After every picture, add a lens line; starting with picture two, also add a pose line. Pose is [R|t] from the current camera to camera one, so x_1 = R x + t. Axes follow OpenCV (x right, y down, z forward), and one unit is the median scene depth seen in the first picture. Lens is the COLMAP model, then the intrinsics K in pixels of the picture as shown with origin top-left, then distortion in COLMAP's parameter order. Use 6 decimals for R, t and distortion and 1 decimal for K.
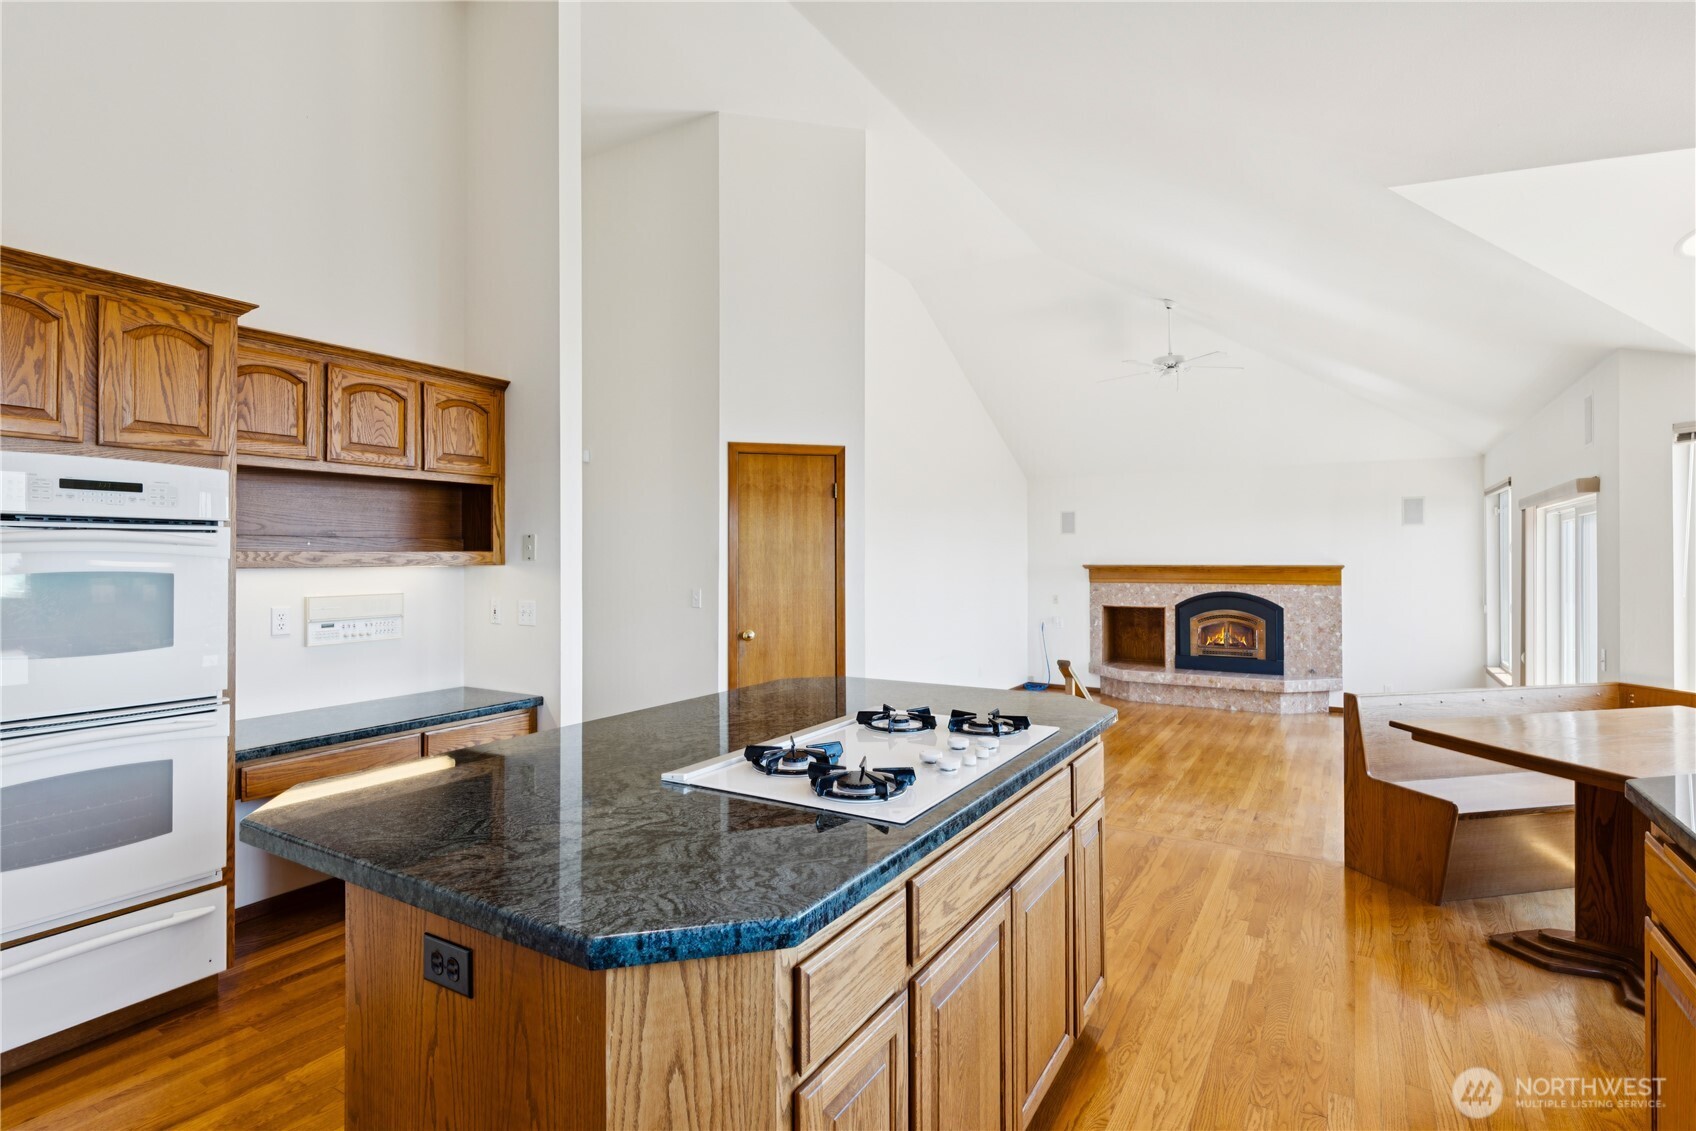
lens RADIAL K [[811.4, 0, 848.0], [0, 811.4, 565.5], [0, 0, 1]] dist [-0.000214, -0.000227]
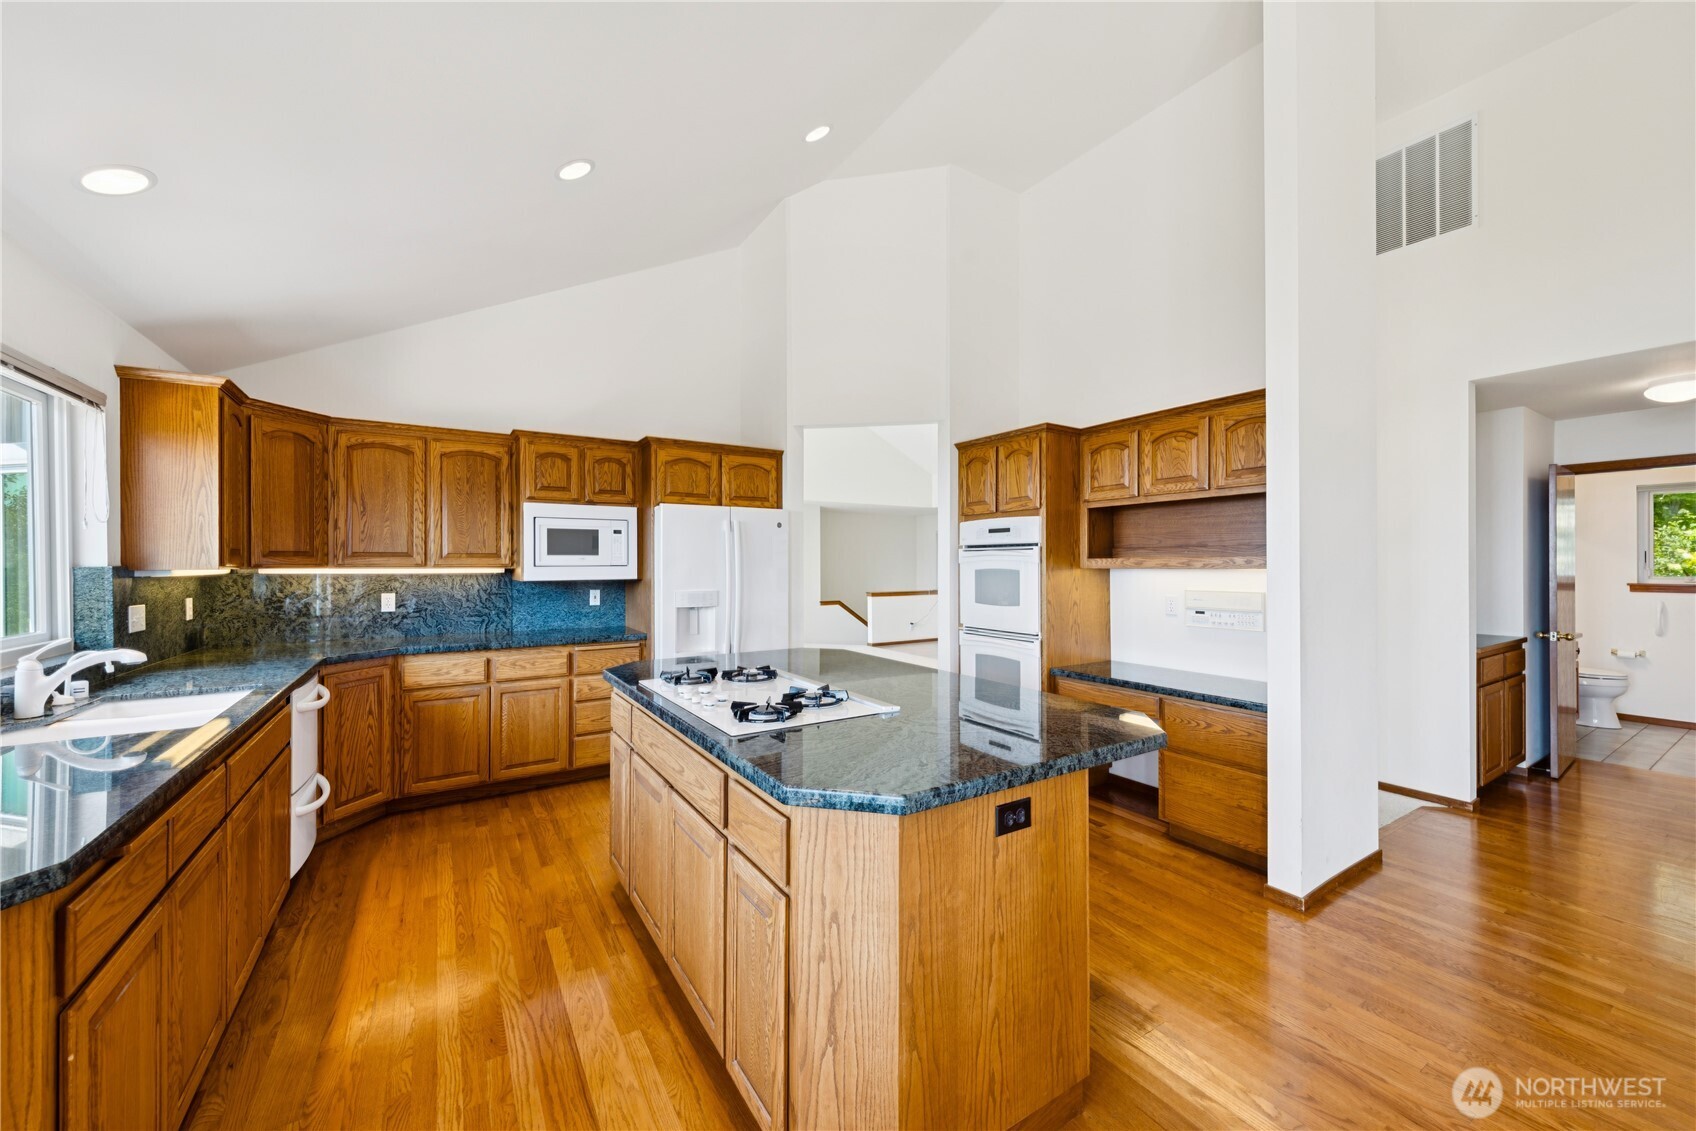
lens RADIAL K [[638.6, 0, 827.8], [0, 638.6, 558.4], [0, 0, 1]] dist [0.013698, -0.000094]
pose [[-0.443913, -0.005568, -0.896053, 0.616983], [-0.004323, 0.999982, -0.004072, -0.009072], [0.896060, 0.002066, -0.443929, 0.973441]]
